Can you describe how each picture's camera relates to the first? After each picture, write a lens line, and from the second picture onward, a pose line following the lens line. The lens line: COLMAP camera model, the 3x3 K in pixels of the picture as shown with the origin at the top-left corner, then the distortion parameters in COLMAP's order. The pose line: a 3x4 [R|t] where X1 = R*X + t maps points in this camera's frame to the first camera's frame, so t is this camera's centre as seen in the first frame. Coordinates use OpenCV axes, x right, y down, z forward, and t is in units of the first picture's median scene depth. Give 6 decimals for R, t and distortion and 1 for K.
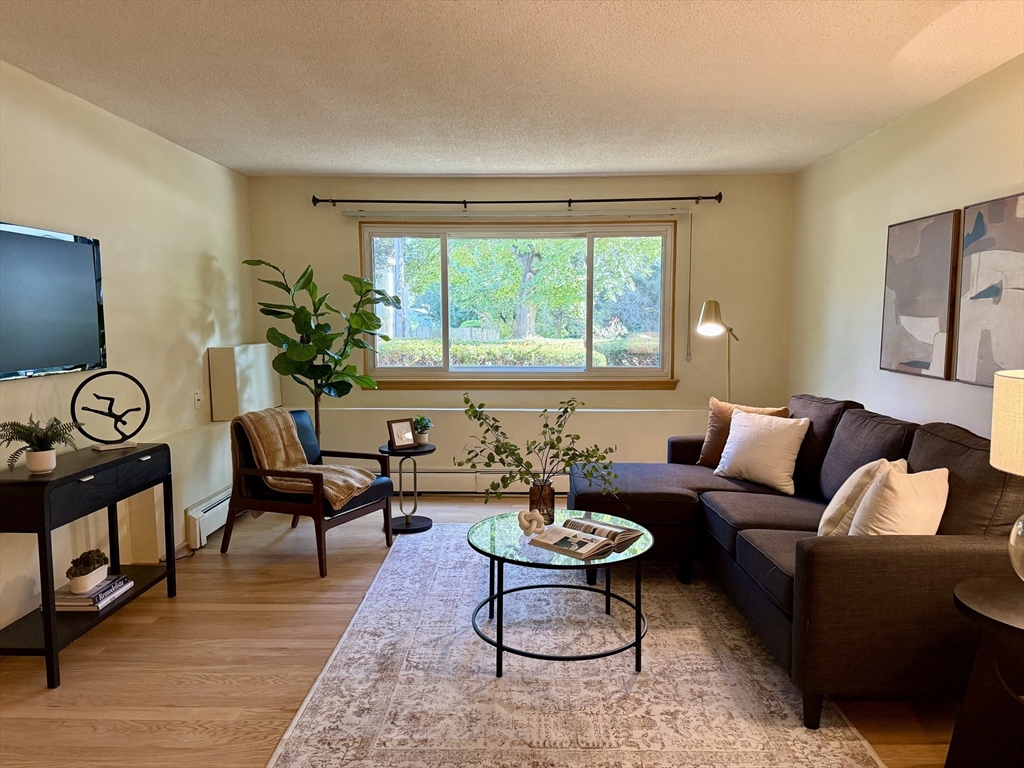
lens RADIAL K [[723.2, 0, 512.3], [0, 723.2, 387.0], [0, 0, 1]] dist [0.104016, -0.156596]
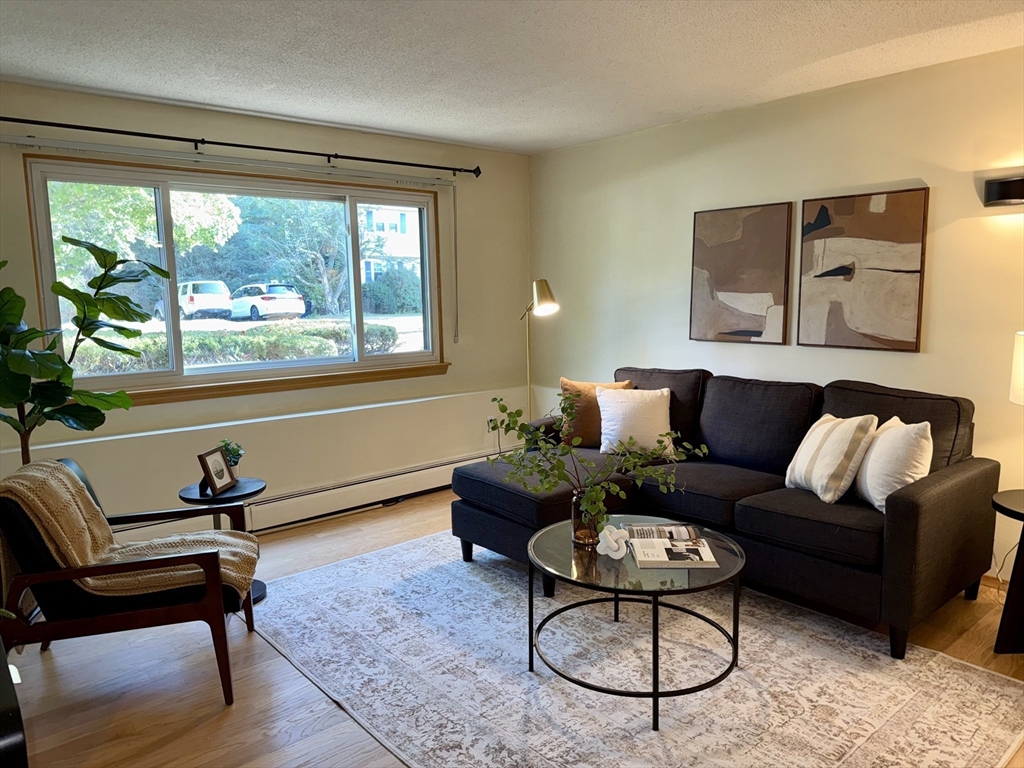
lens RADIAL K [[723.2, 0, 512.3], [0, 723.2, 387.0], [0, 0, 1]] dist [0.104016, -0.156596]
pose [[0.751145, -0.099473, 0.652600, -0.506357], [0.077769, 0.995032, 0.062155, -0.047298], [-0.655541, 0.004064, 0.755149, 0.364796]]
